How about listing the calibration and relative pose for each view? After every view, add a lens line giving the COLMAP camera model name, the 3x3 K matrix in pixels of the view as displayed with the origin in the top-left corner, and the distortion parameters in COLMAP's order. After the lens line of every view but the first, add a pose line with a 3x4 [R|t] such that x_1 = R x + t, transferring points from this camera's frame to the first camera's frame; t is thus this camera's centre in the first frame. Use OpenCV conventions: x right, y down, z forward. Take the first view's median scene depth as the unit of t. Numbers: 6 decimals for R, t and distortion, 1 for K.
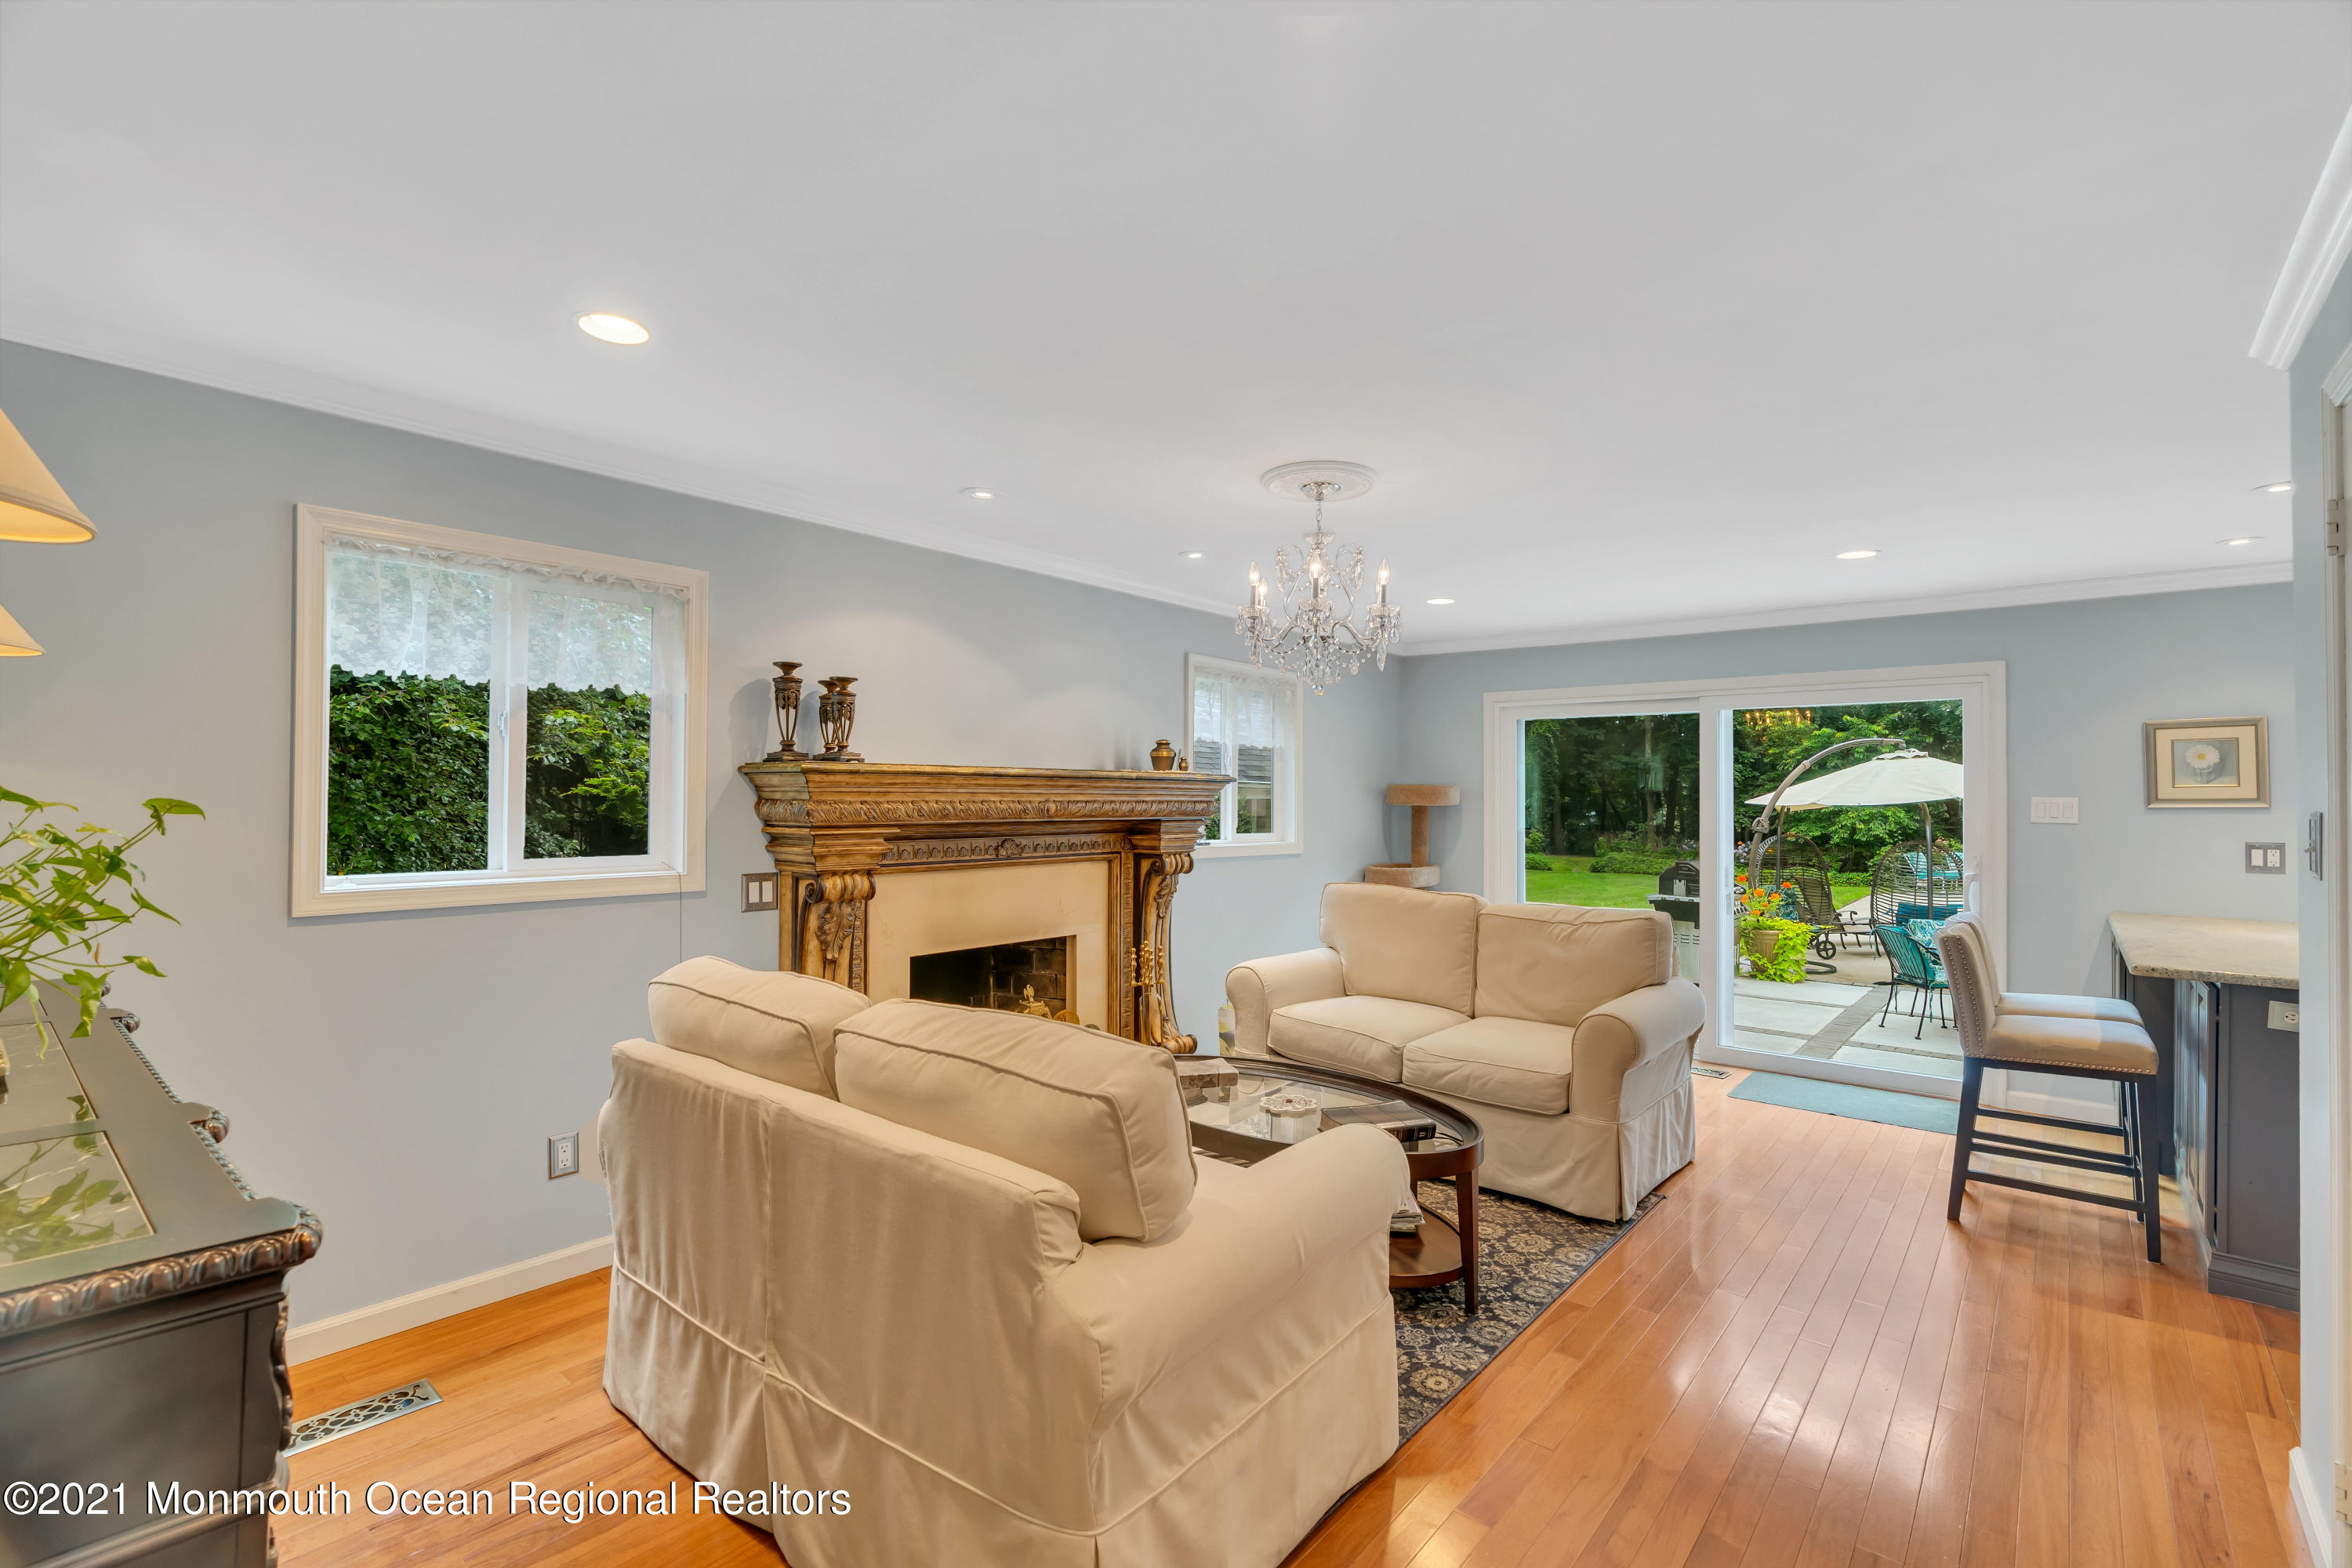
lens RADIAL K [[1056.4, 0, 1184.0], [0, 1056.4, 787.1], [0, 0, 1]] dist [-0.002740, 0.000373]
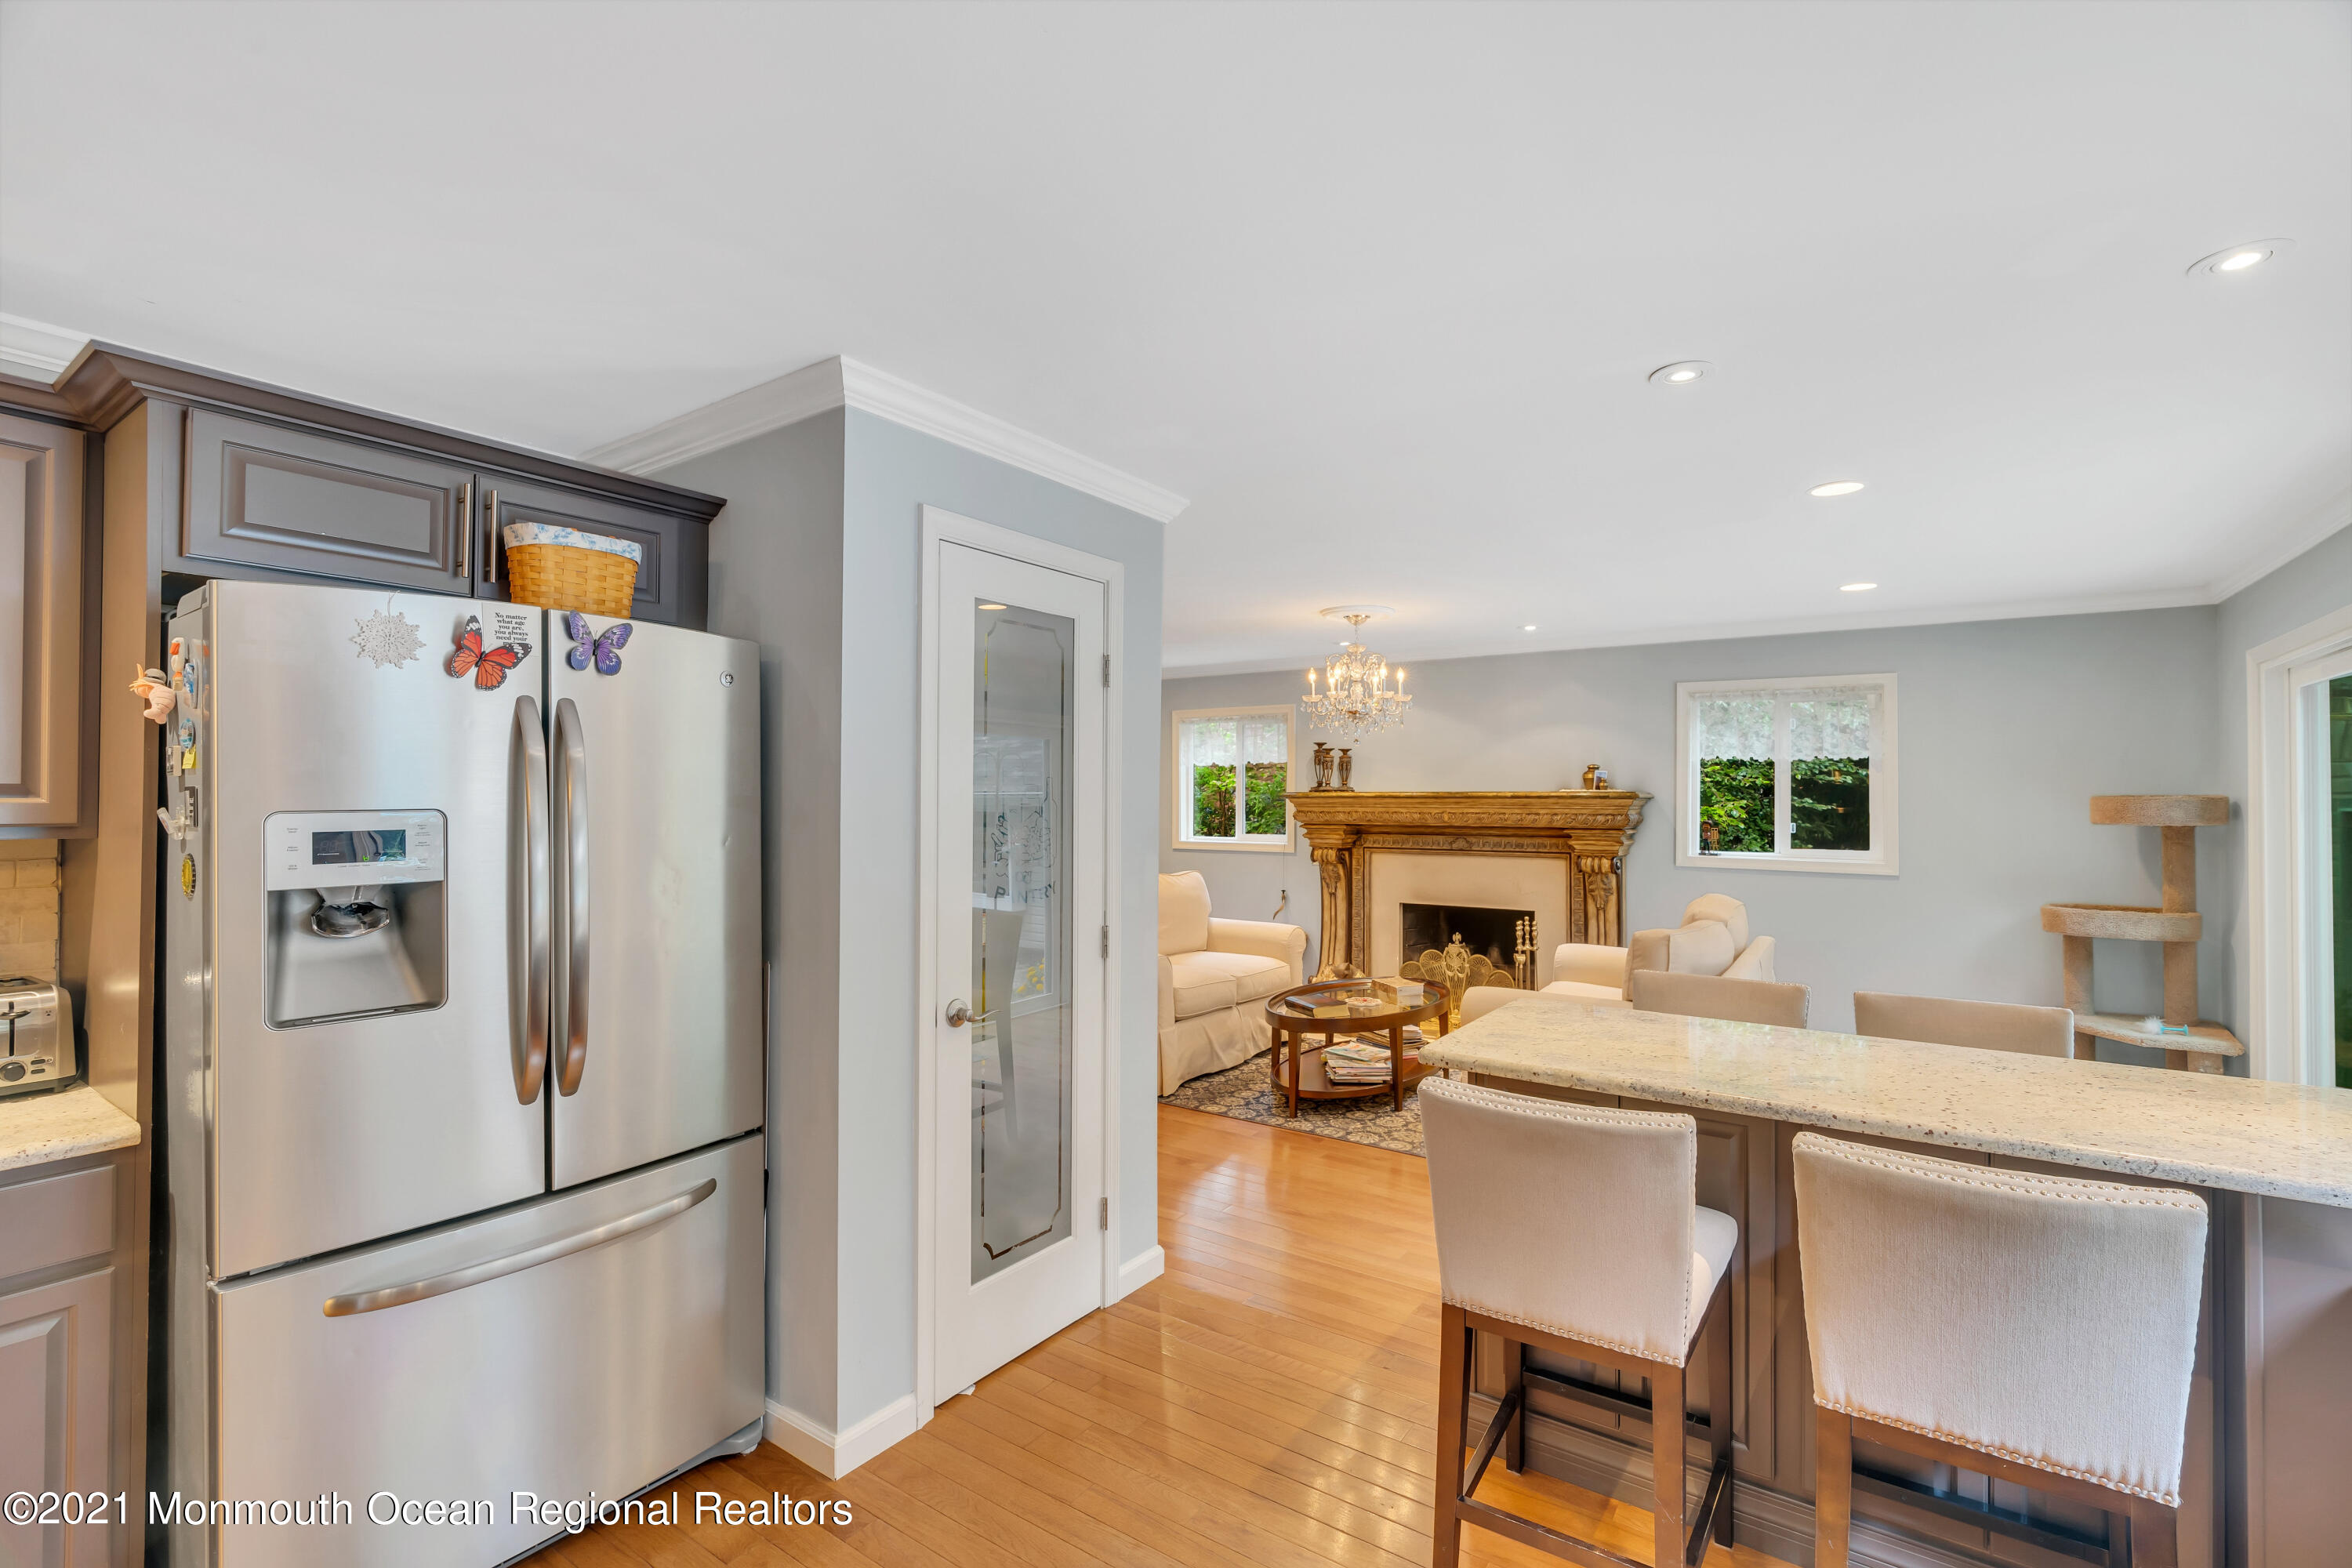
lens RADIAL K [[1056.4, 0, 1184.0], [0, 1056.4, 787.1], [0, 0, 1]] dist [-0.002740, 0.000373]
pose [[0.084154, -0.016422, -0.996317, 1.221200], [0.010103, 0.999827, -0.015626, -0.003791], [0.996402, -0.008751, 0.084305, 0.430957]]
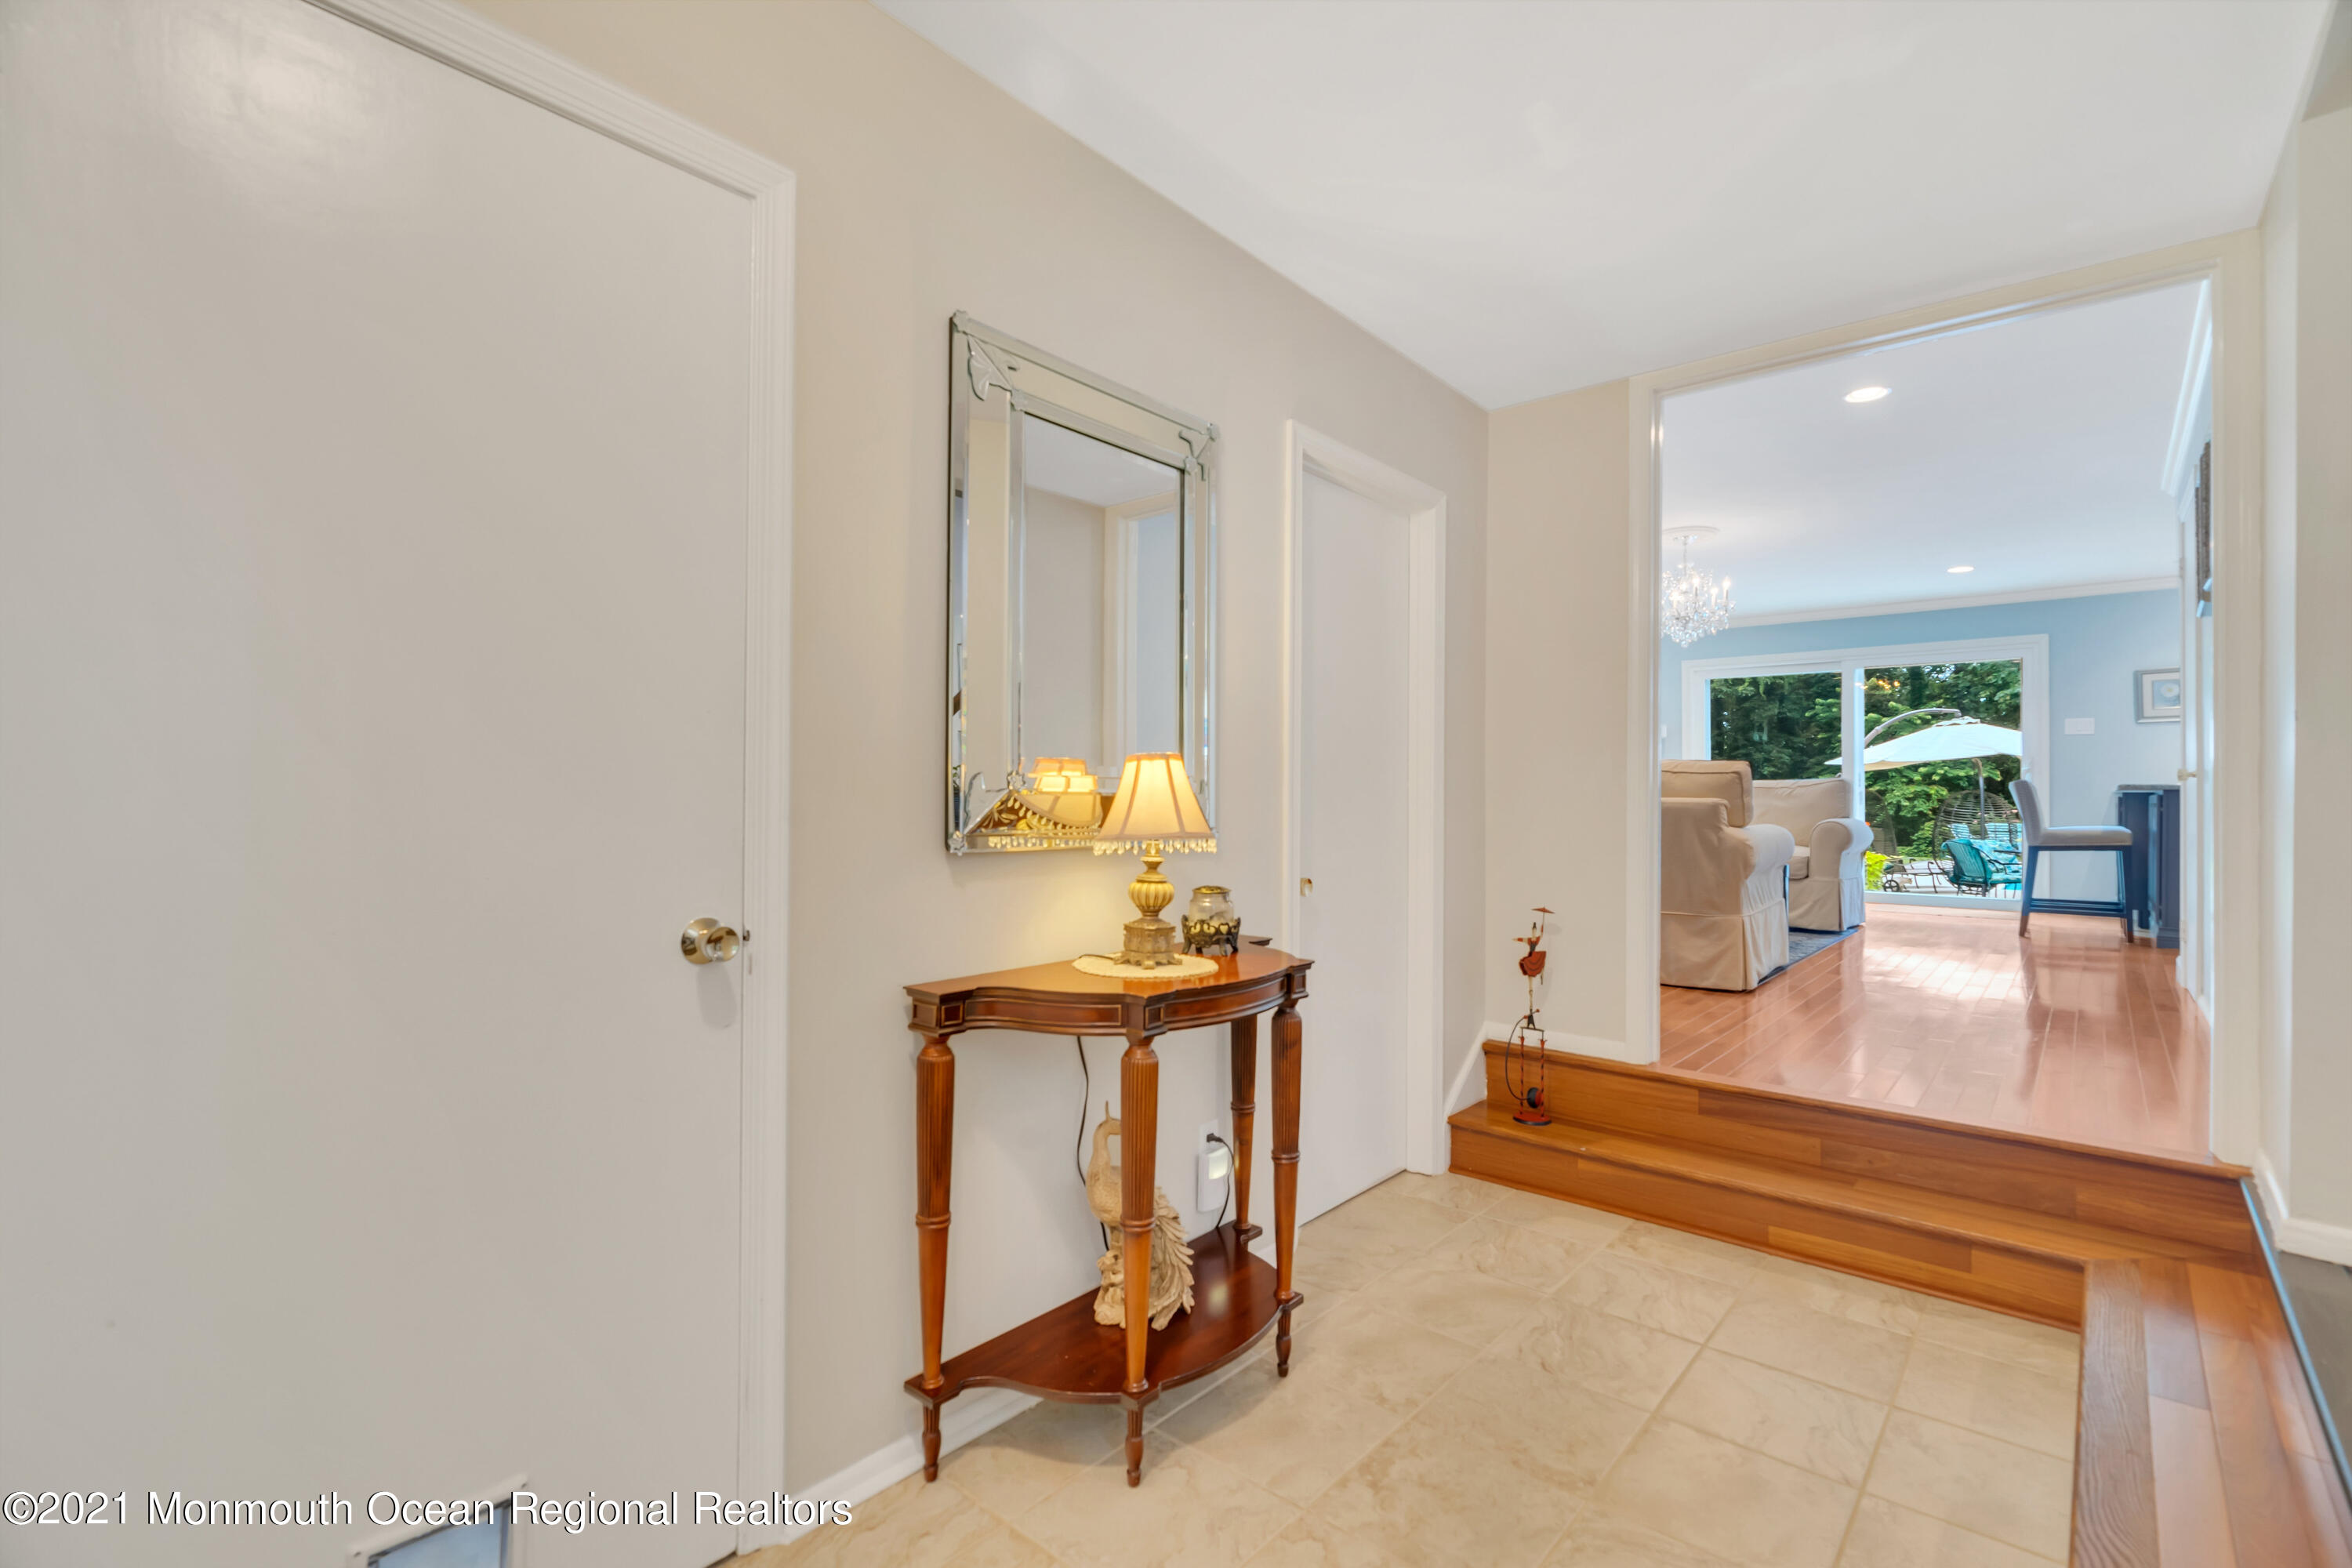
lens RADIAL K [[1056.4, 0, 1184.0], [0, 1056.4, 787.1], [0, 0, 1]] dist [-0.002740, 0.000373]
pose [[0.999803, -0.002506, -0.019677, -0.528472], [0.002532, 0.999996, 0.001340, 0.113813], [0.019674, -0.001389, 0.999805, -0.660139]]
